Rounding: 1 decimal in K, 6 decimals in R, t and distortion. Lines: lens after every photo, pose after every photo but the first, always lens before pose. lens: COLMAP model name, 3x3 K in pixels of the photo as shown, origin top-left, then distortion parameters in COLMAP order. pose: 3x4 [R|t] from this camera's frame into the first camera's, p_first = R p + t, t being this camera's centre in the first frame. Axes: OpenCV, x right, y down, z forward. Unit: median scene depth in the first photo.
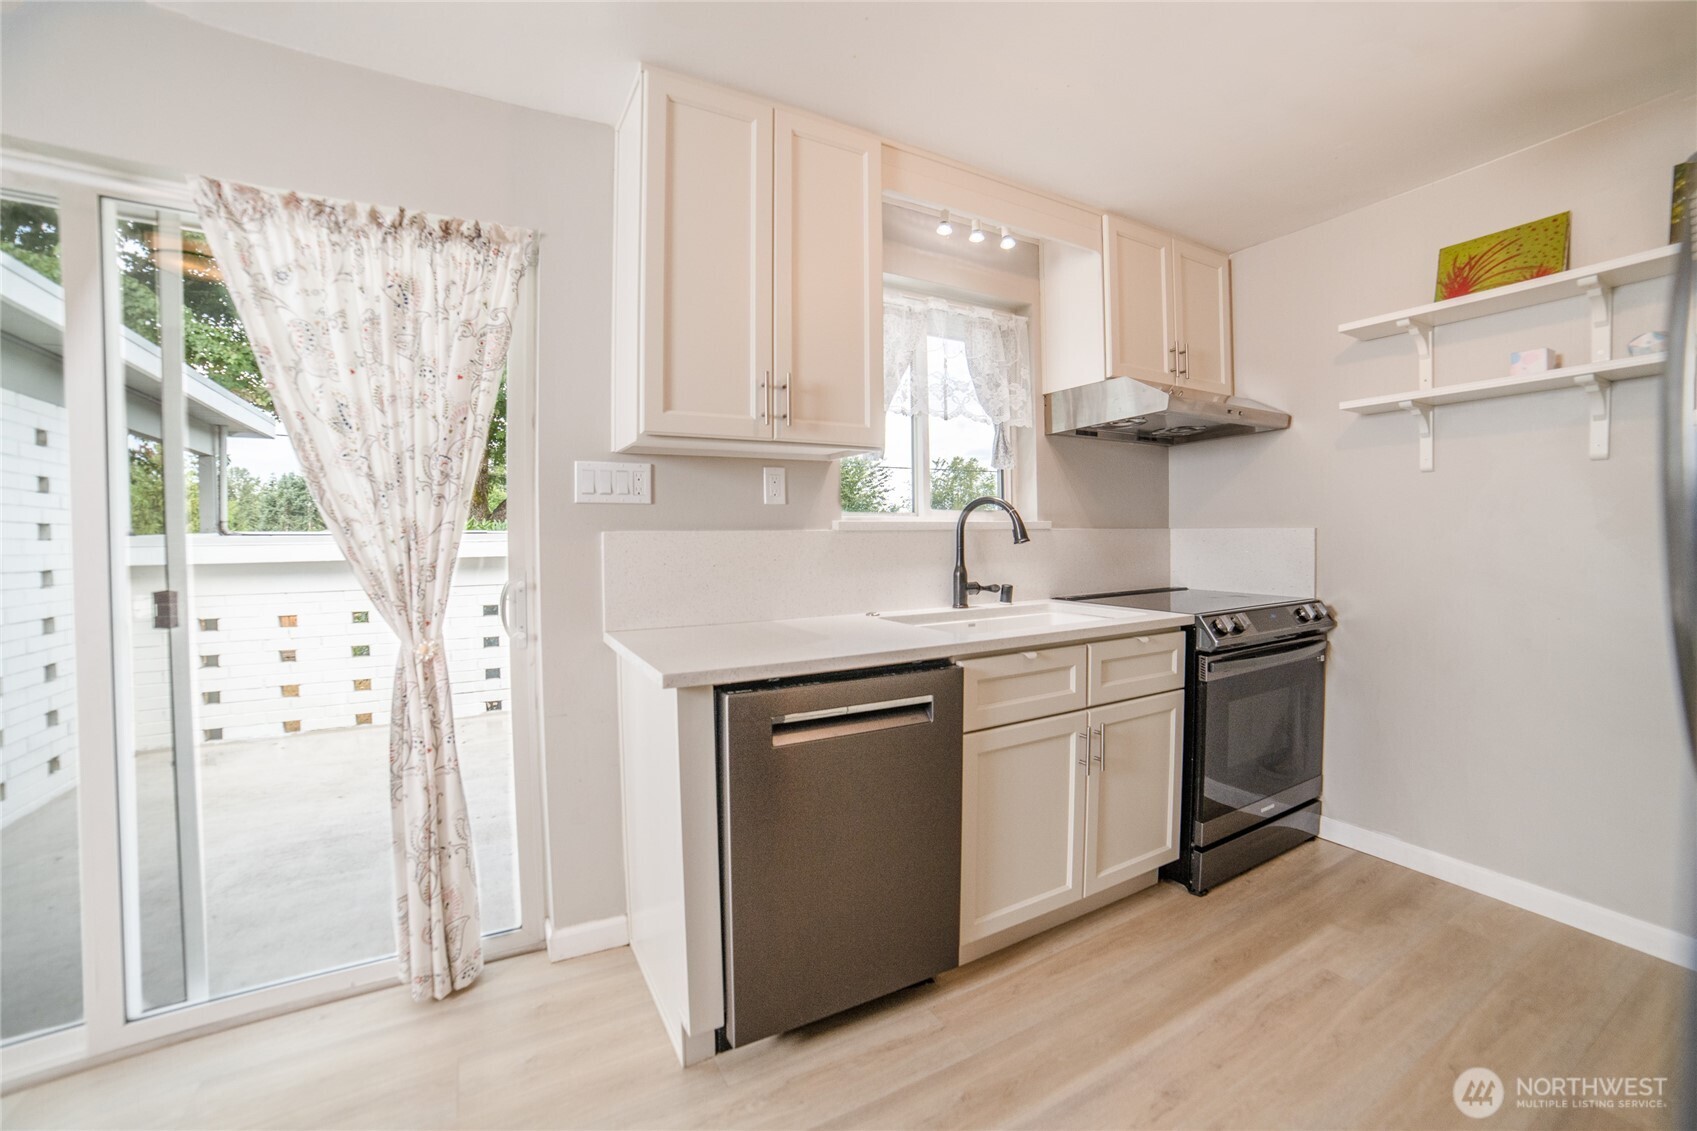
lens RADIAL K [[703.1, 0, 846.1], [0, 703.1, 542.3], [0, 0, 1]] dist [-0.107865, 0.044267]
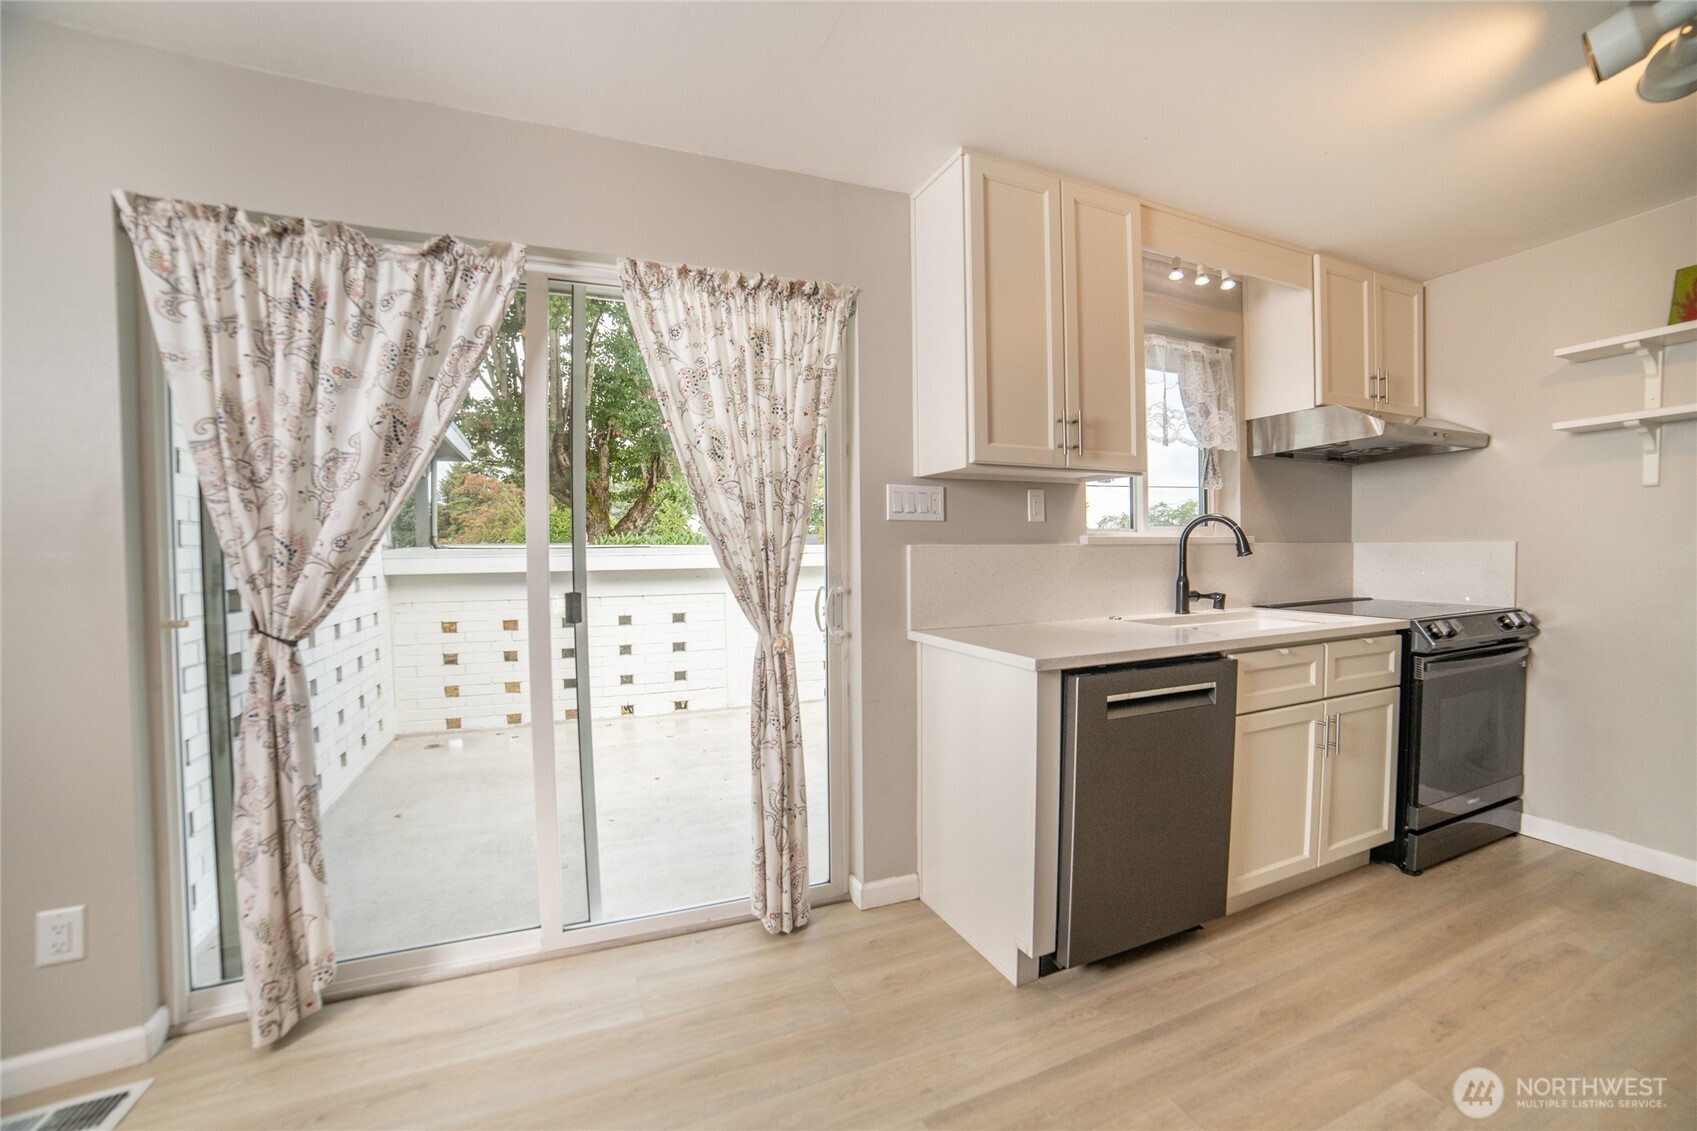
lens RADIAL K [[704.1, 0, 848.5], [0, 704.1, 565.5], [0, 0, 1]] dist [-0.101933, 0.038264]
pose [[0.994845, 0.002443, -0.101379, -0.309499], [-0.001154, 0.999918, 0.012774, 0.004937], [0.101402, -0.012592, 0.994766, -0.180124]]
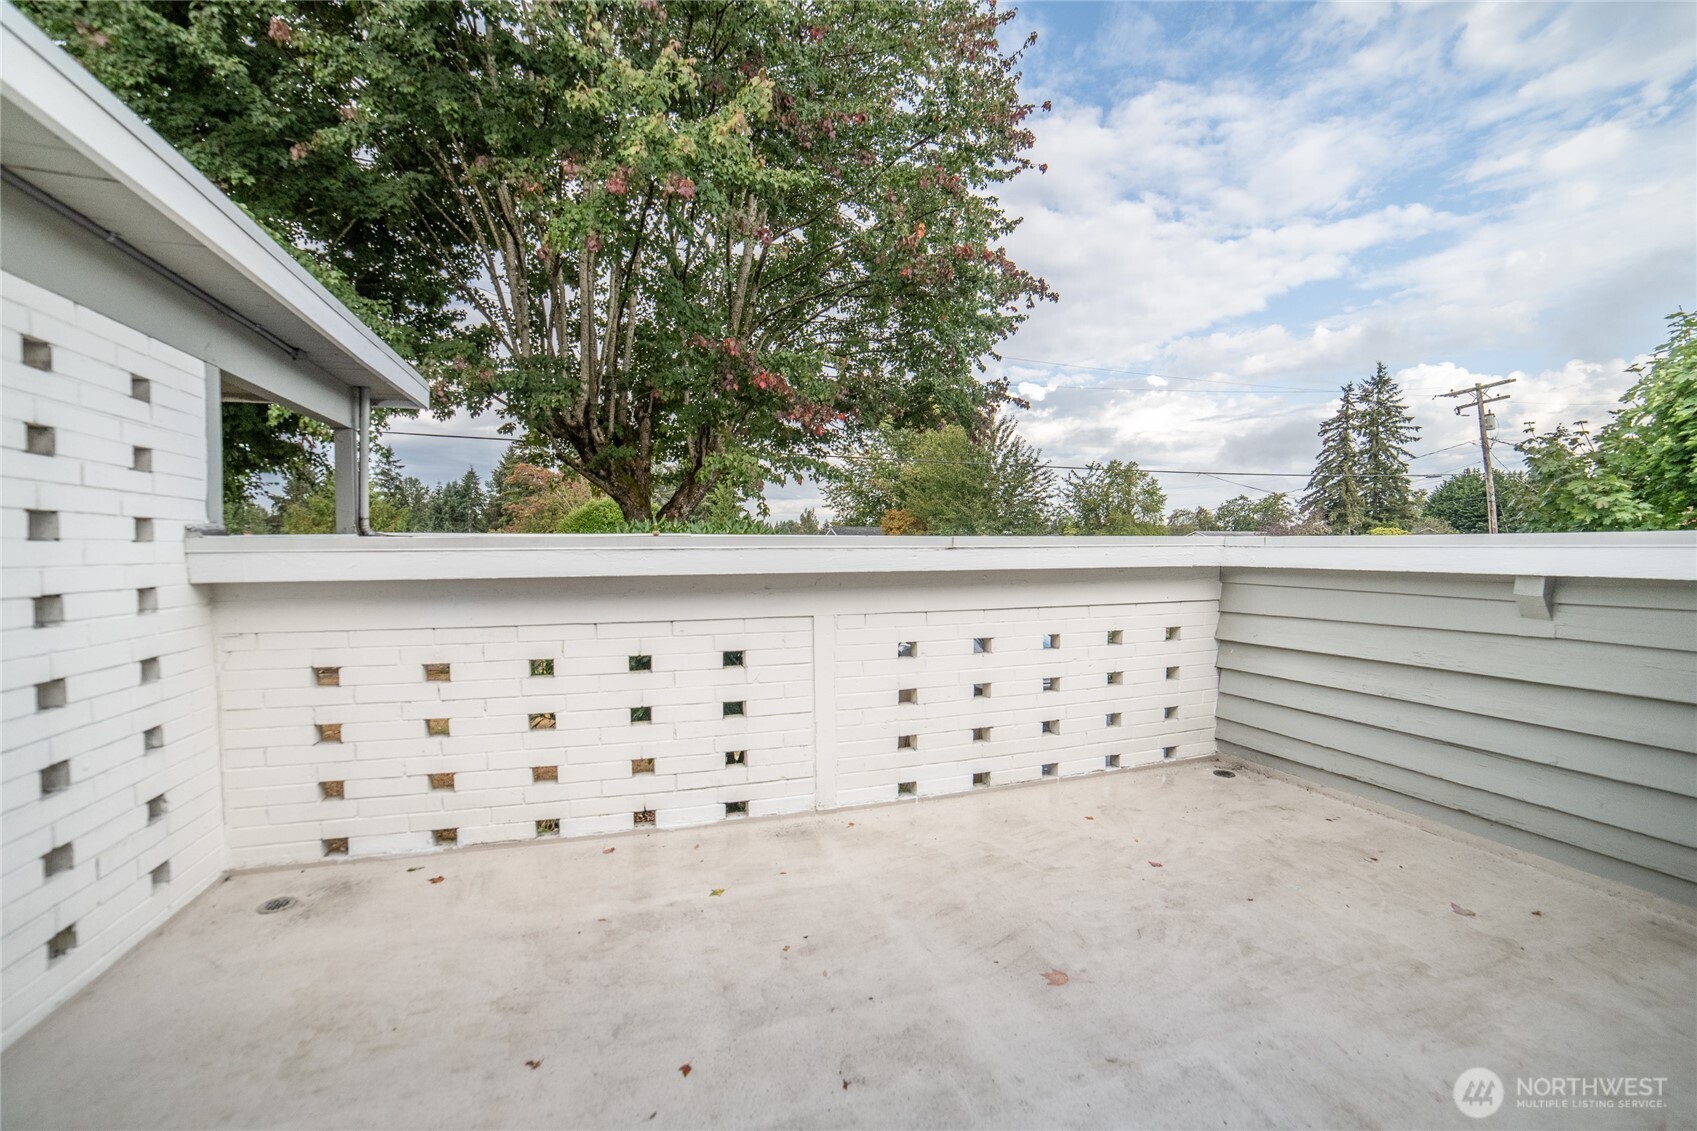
lens RADIAL K [[704.1, 0, 848.5], [0, 704.1, 565.5], [0, 0, 1]] dist [-0.101933, 0.038264]
pose [[0.985139, 0.013508, -0.171228, -0.685088], [-0.009957, 0.999718, 0.021581, -0.000971], [0.171471, -0.019555, 0.984995, 0.857486]]
